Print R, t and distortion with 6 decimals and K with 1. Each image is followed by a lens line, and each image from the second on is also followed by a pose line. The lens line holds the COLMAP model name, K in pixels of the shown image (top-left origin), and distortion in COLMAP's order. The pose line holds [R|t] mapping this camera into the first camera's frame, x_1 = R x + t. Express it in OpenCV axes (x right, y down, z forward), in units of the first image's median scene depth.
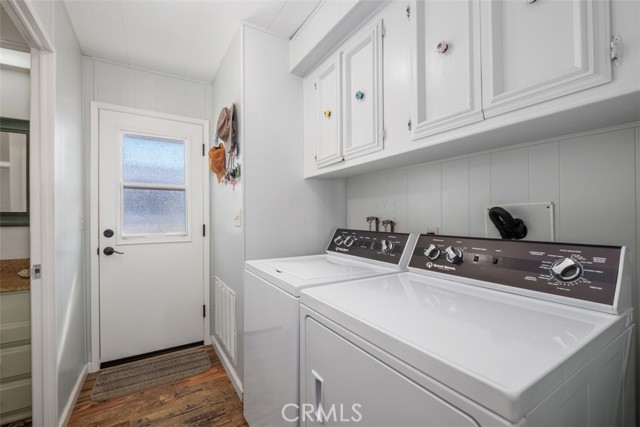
lens RADIAL K [[275.8, 0, 320.7], [0, 275.8, 212.0], [0, 0, 1]] dist [-0.002091, -0.001165]
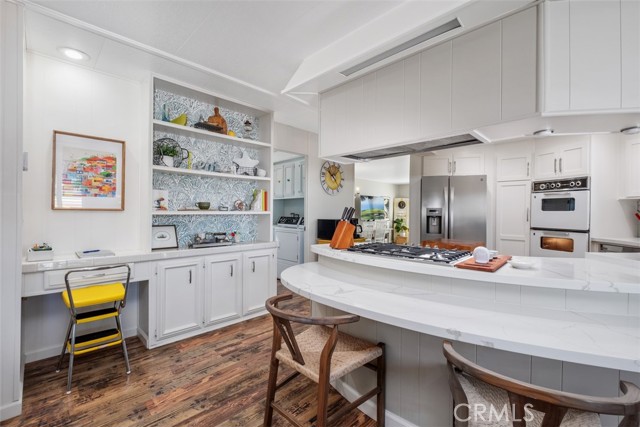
lens RADIAL K [[275.8, 0, 320.7], [0, 275.8, 212.0], [0, 0, 1]] dist [-0.002091, -0.001165]
pose [[0.973640, 0.015621, 0.227555, -0.247479], [-0.016918, 0.999850, 0.003753, -0.013191], [-0.227462, -0.007504, 0.973758, -2.480870]]
